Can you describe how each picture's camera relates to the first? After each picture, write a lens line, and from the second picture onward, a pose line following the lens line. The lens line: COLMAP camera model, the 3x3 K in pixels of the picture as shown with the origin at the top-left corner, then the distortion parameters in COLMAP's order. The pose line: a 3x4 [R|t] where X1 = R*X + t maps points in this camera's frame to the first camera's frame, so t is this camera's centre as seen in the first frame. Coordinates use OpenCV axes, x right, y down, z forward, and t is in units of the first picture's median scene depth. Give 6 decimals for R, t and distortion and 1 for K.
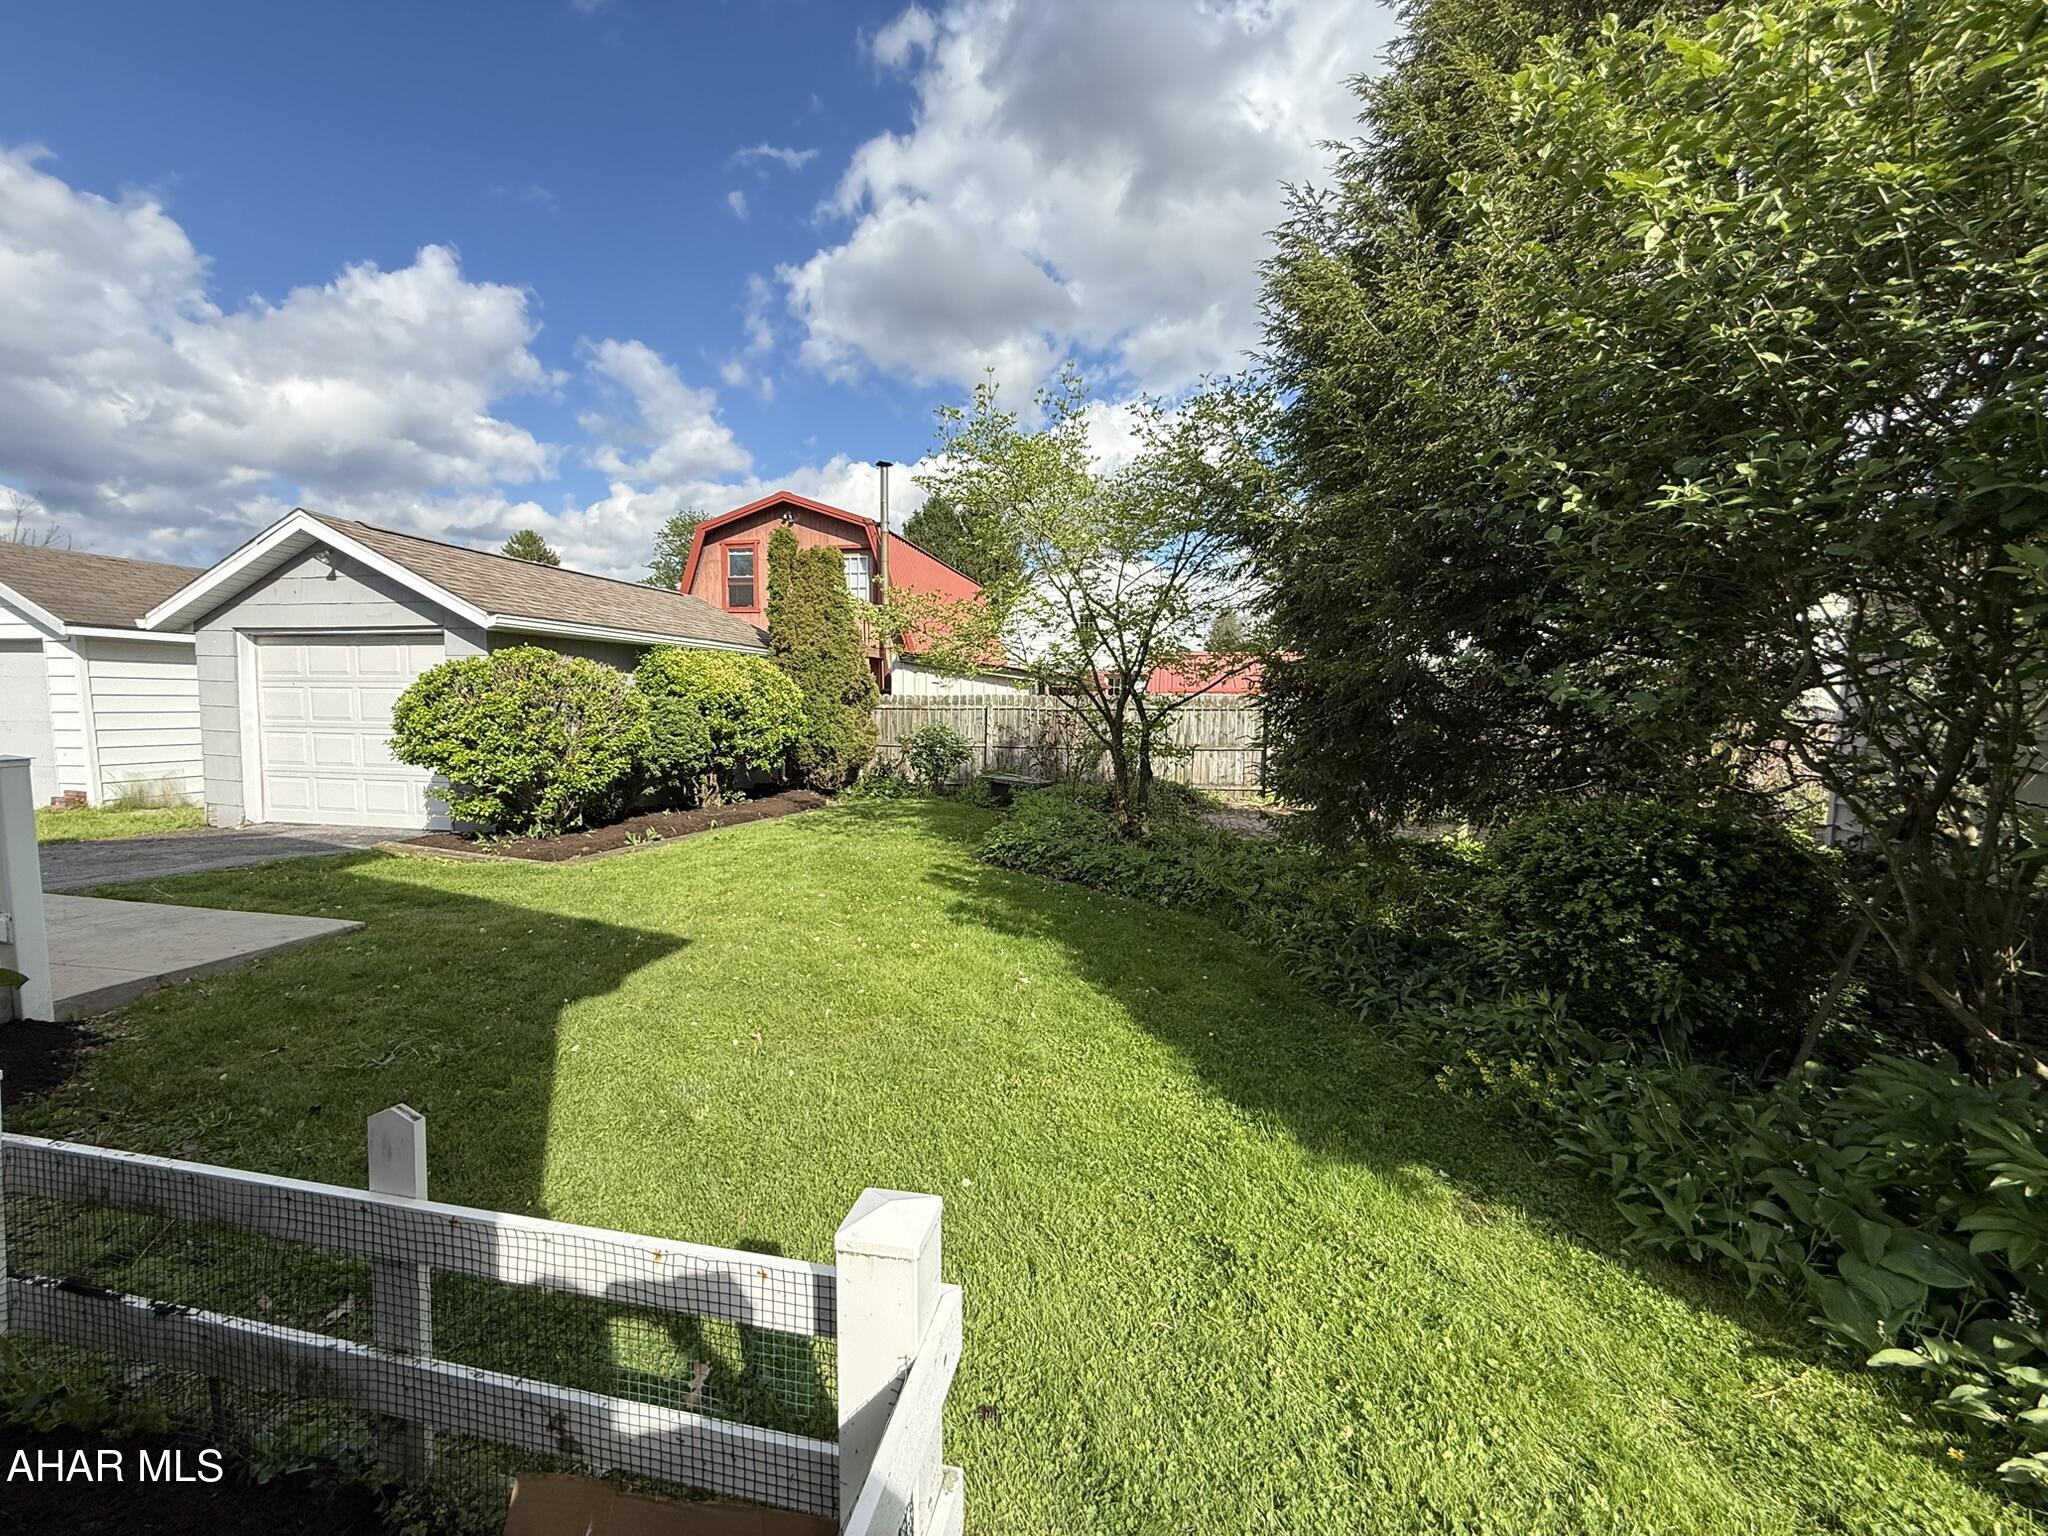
lens RADIAL K [[825.5, 0, 1021.4], [0, 825.5, 767.4], [0, 0, 1]] dist [-0.003045, -0.000688]
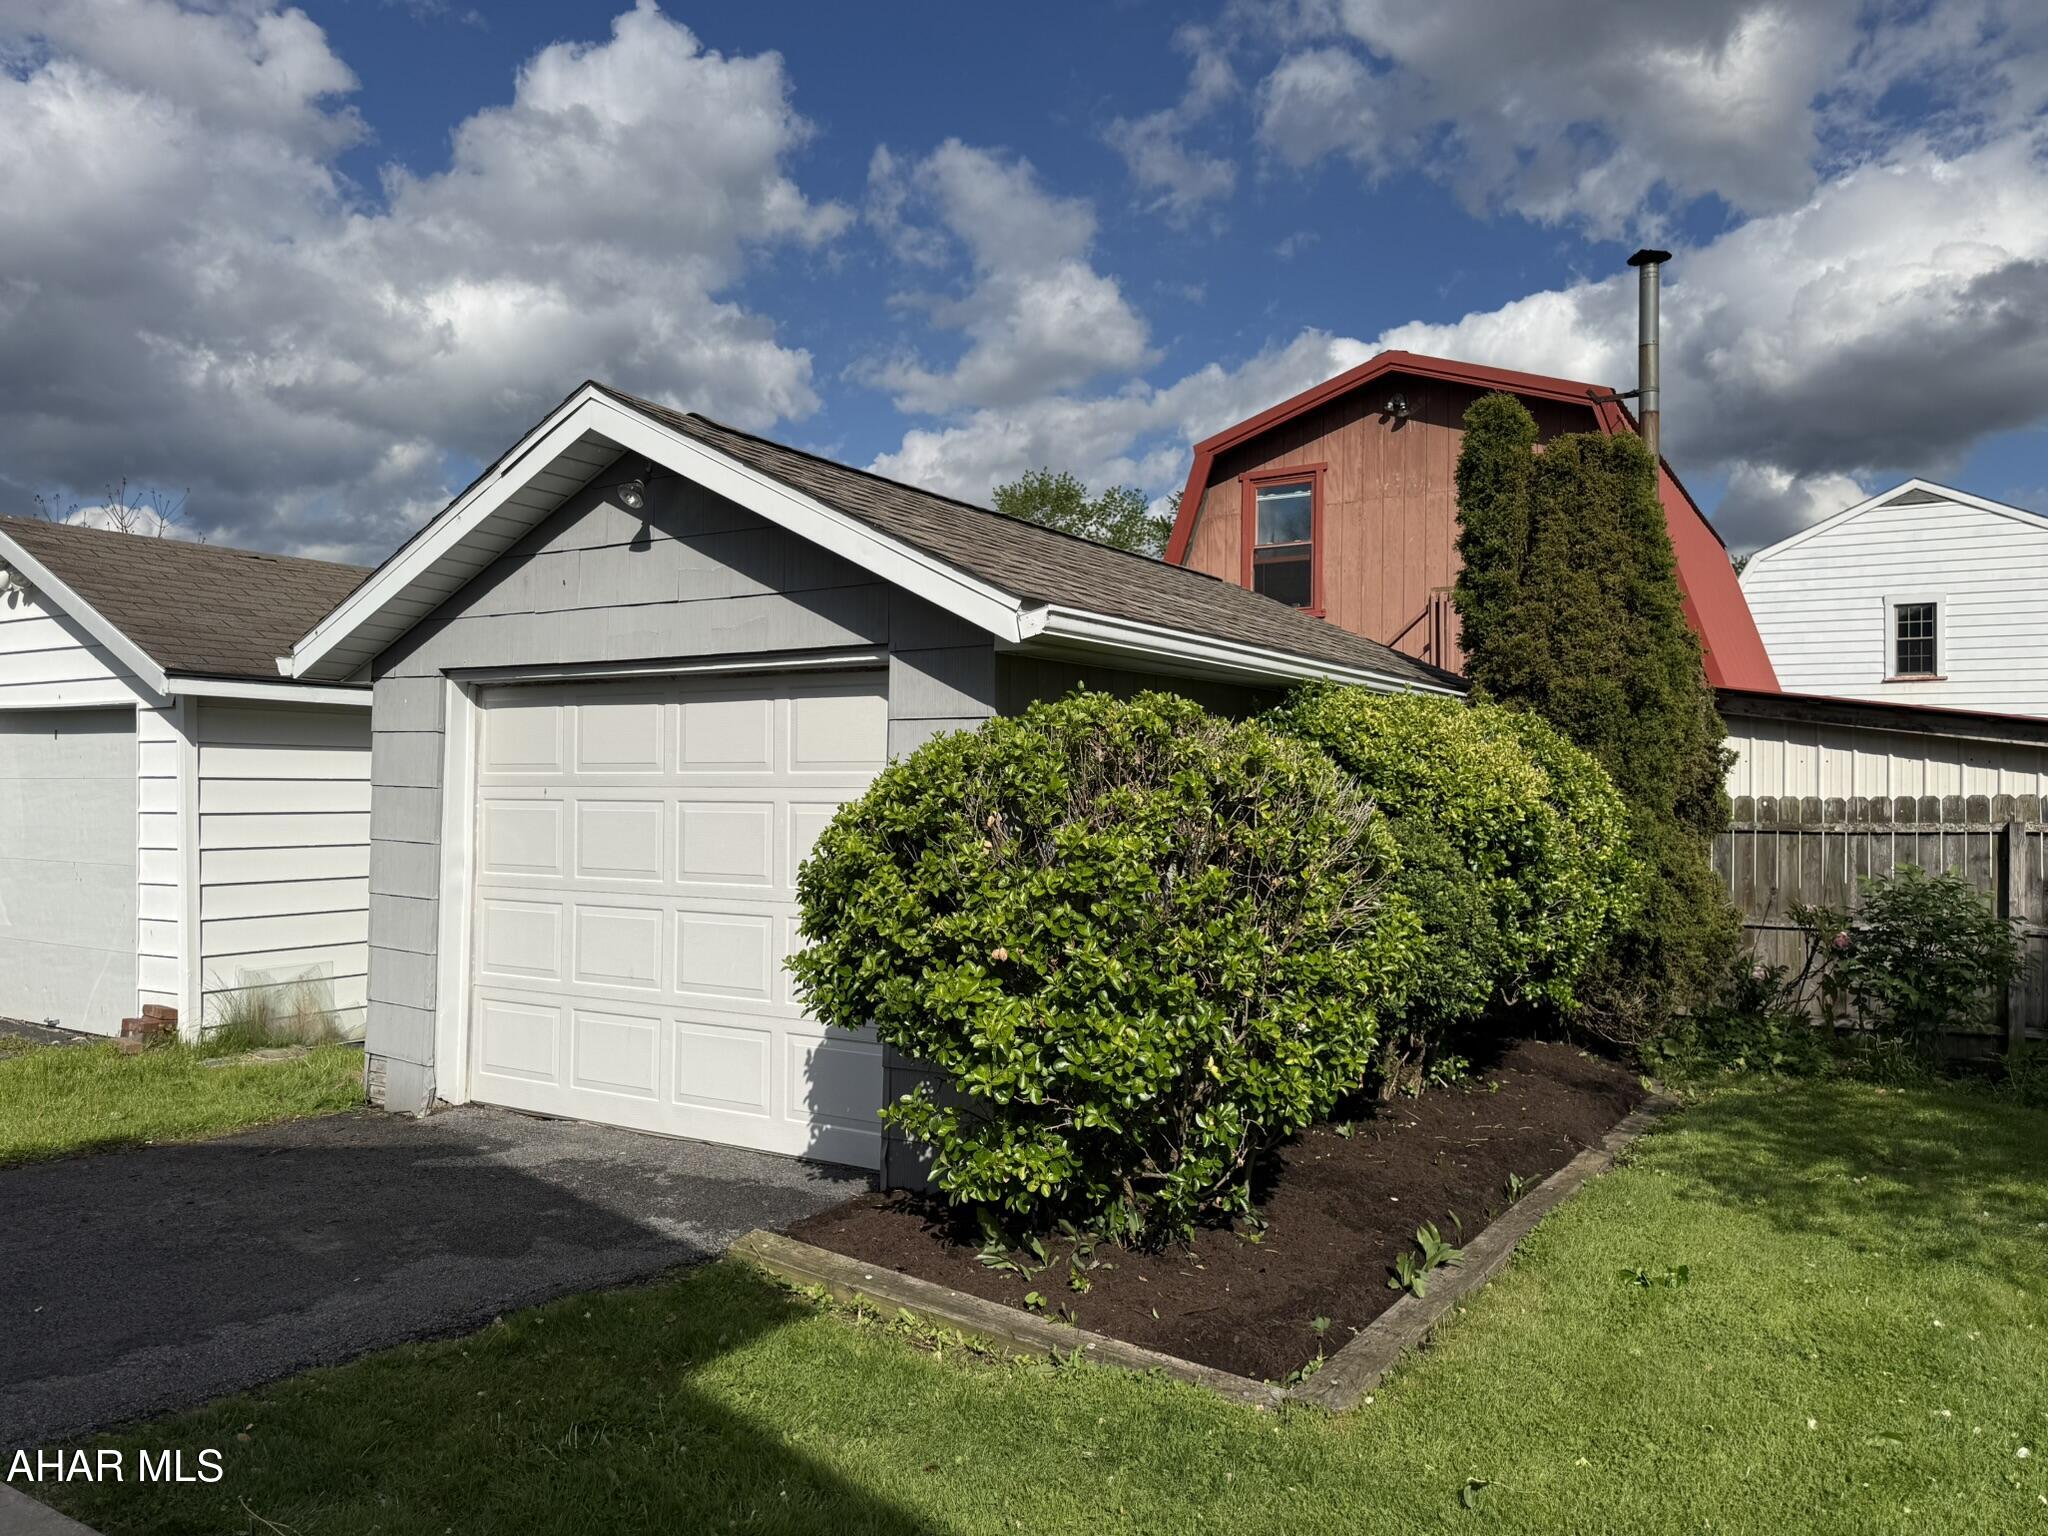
lens RADIAL K [[1448.4, 0, 1024.4], [0, 1448.4, 769.1], [0, 0, 1]] dist [-0.003762, -0.005090]
pose [[0.941261, -0.009543, -0.337546, -0.382058], [-0.022339, 0.995651, -0.090443, -0.049535], [0.336941, 0.092671, 0.936954, 0.361190]]
